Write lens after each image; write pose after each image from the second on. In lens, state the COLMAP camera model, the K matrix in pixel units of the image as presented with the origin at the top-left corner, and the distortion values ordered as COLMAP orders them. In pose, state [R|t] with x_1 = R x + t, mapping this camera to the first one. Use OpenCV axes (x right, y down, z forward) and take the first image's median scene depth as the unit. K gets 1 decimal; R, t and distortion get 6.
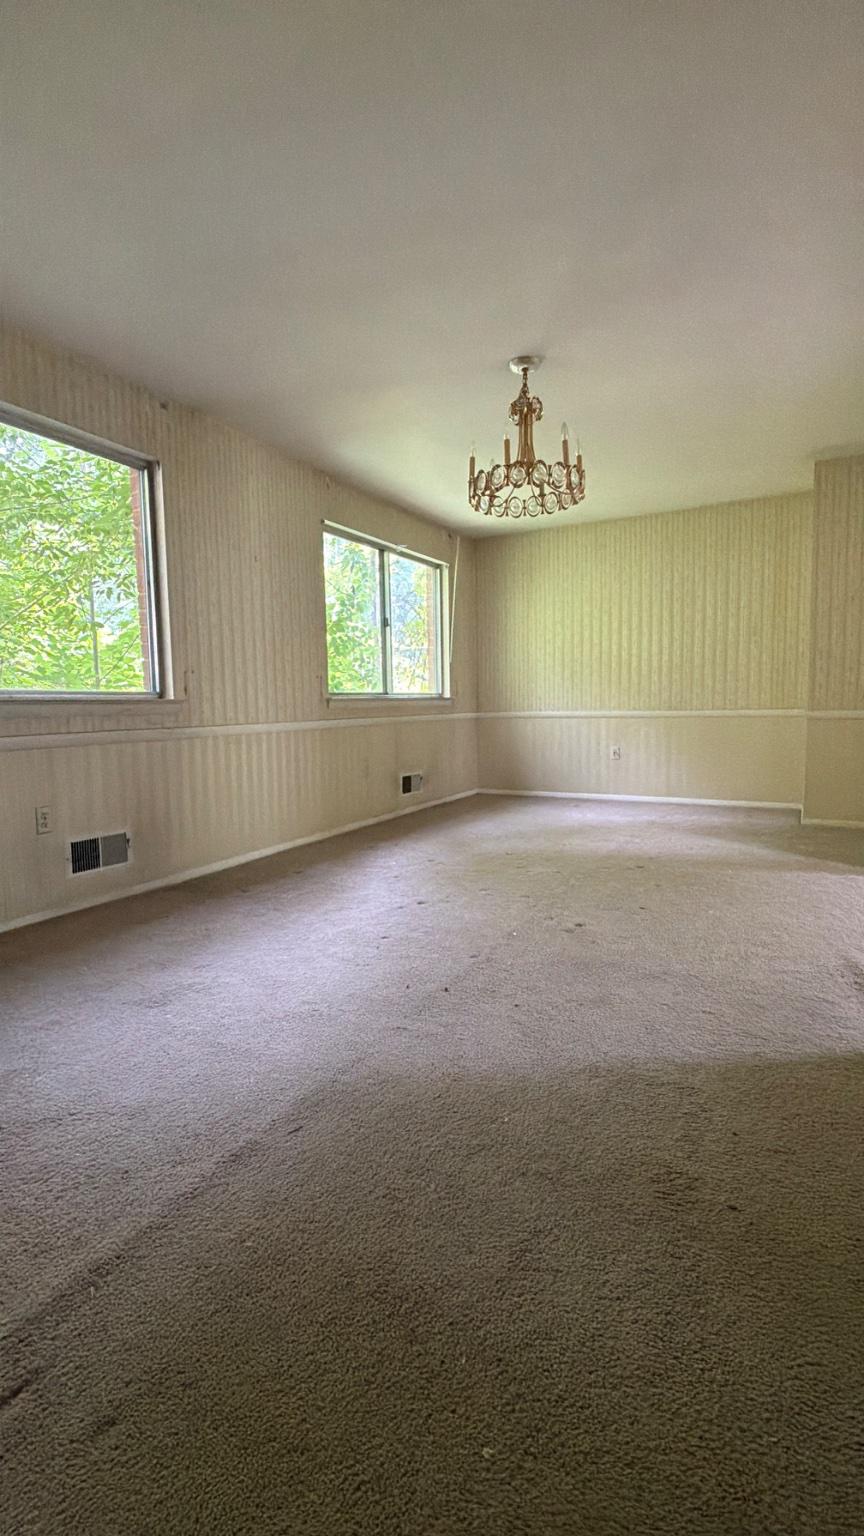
lens RADIAL K [[682.8, 0, 439.3], [0, 682.8, 760.2], [0, 0, 1]] dist [0.002865, -0.000569]
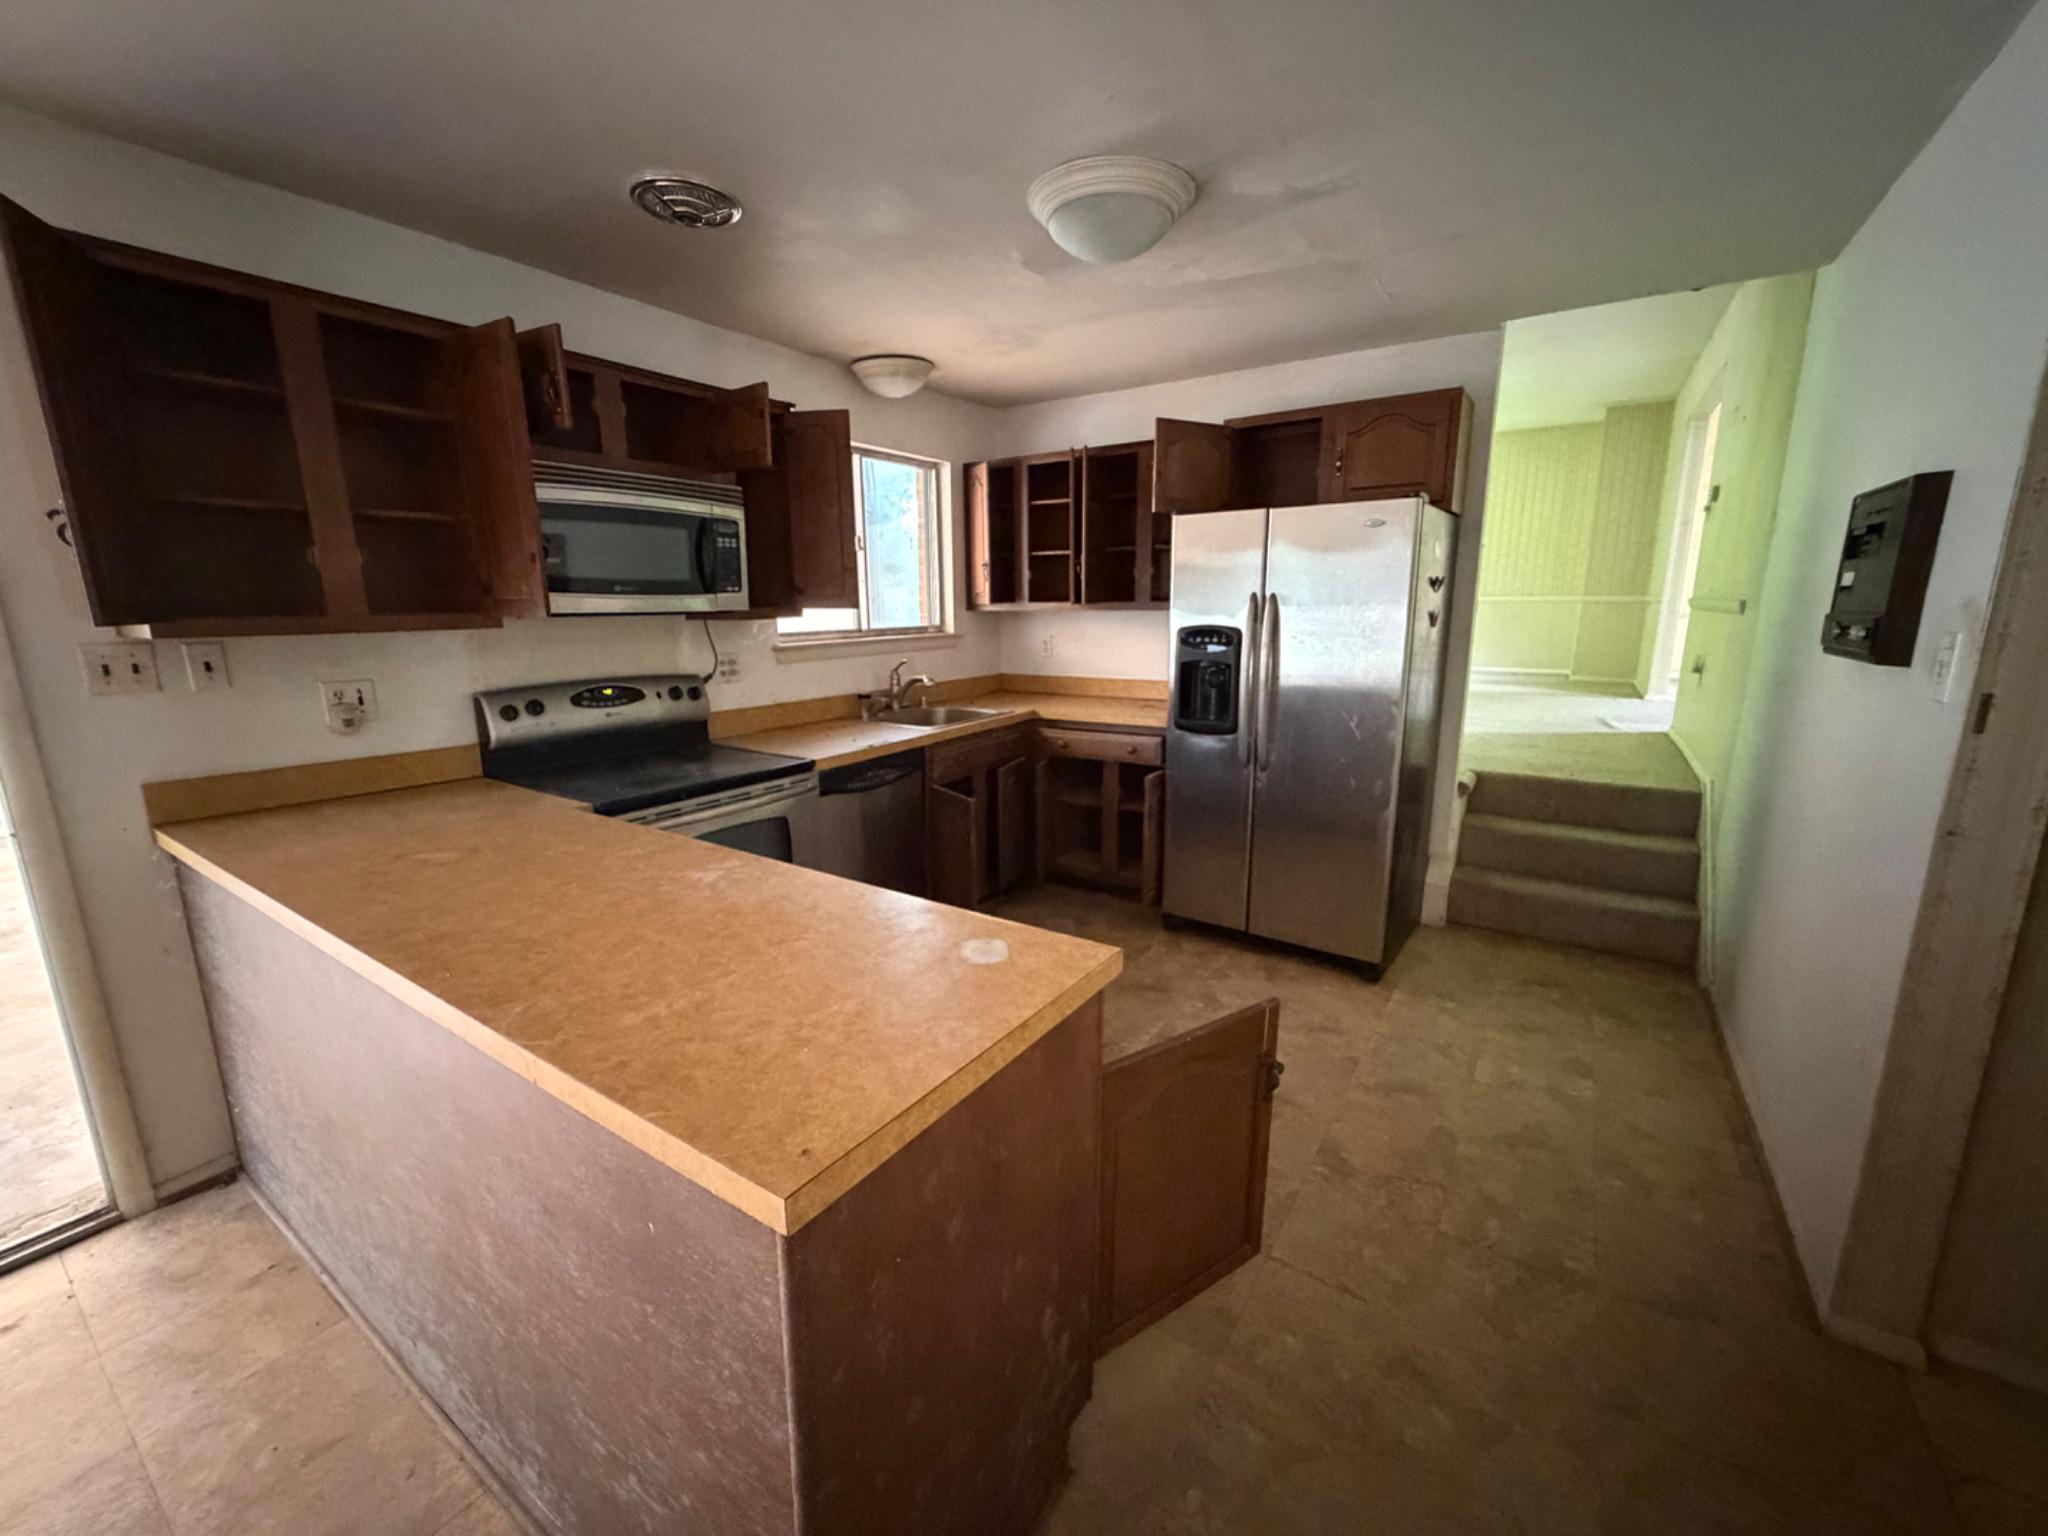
lens RADIAL K [[819.8, 0, 1027.0], [0, 819.8, 774.0], [0, 0, 1]] dist [-0.003279, 0.000646]
pose [[0.995808, 0.024249, -0.088196, -1.170631], [-0.012742, 0.991593, 0.128765, 0.235491], [0.090577, -0.127102, 0.987745, -2.150685]]
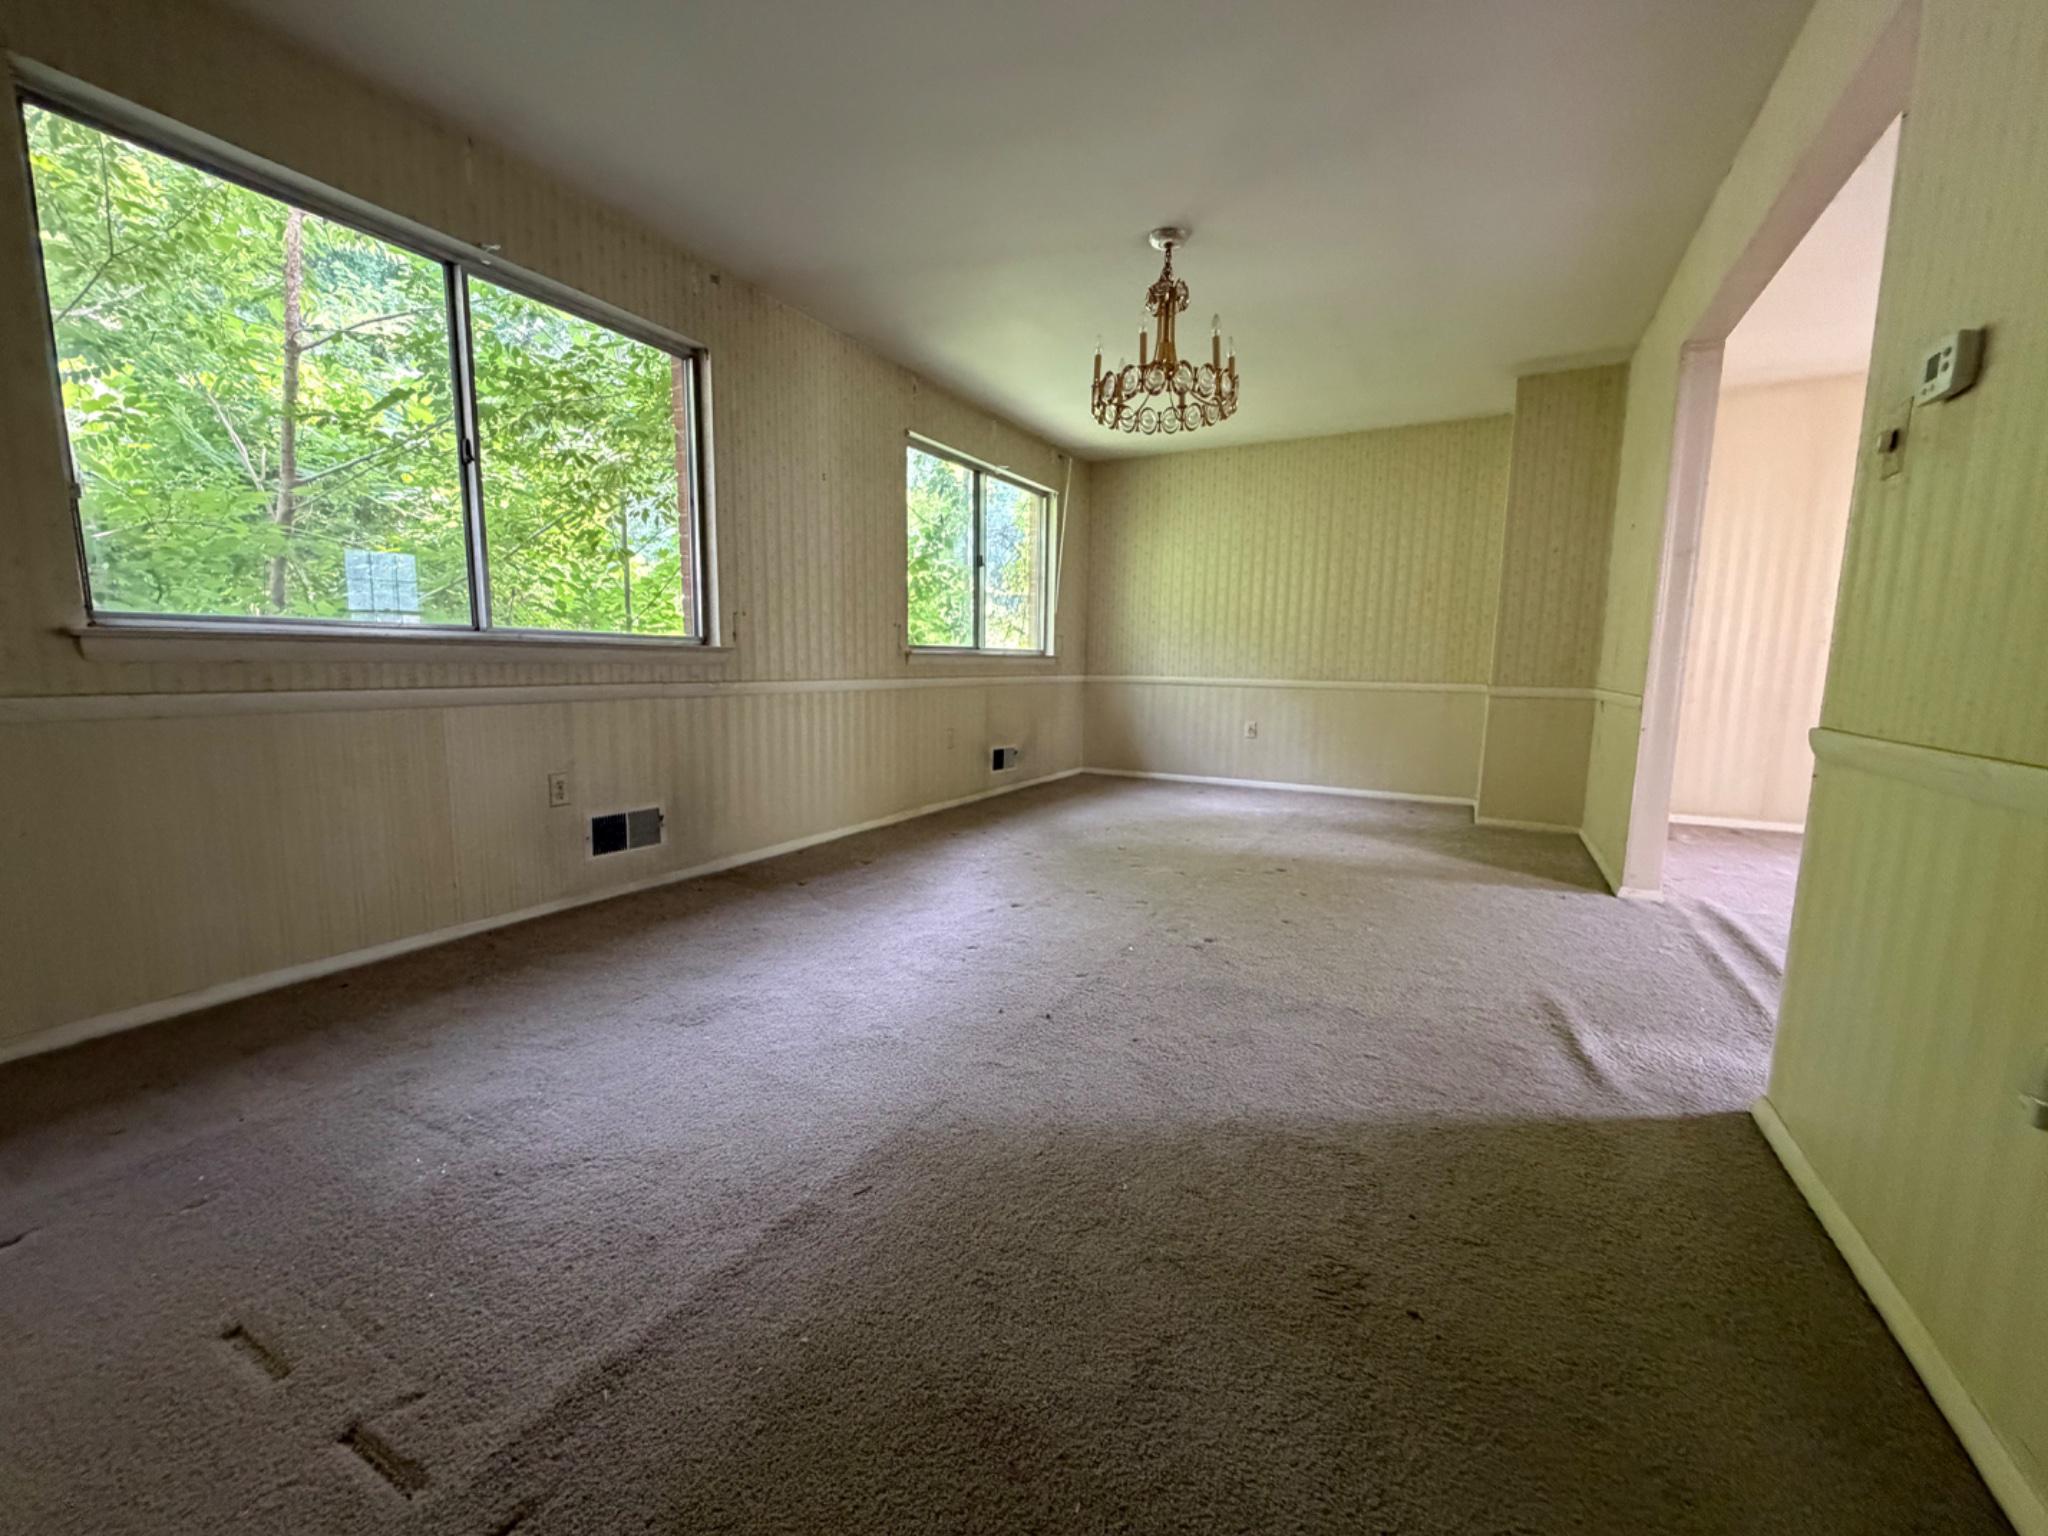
lens RADIAL K [[819.8, 0, 1027.0], [0, 819.8, 764.4], [0, 0, 1]] dist [-0.003279, 0.000646]
pose [[0.999340, 0.035097, -0.009415, -0.012188], [-0.034684, 0.998560, 0.040919, -0.001754], [0.010837, -0.040565, 0.999118, 0.028951]]
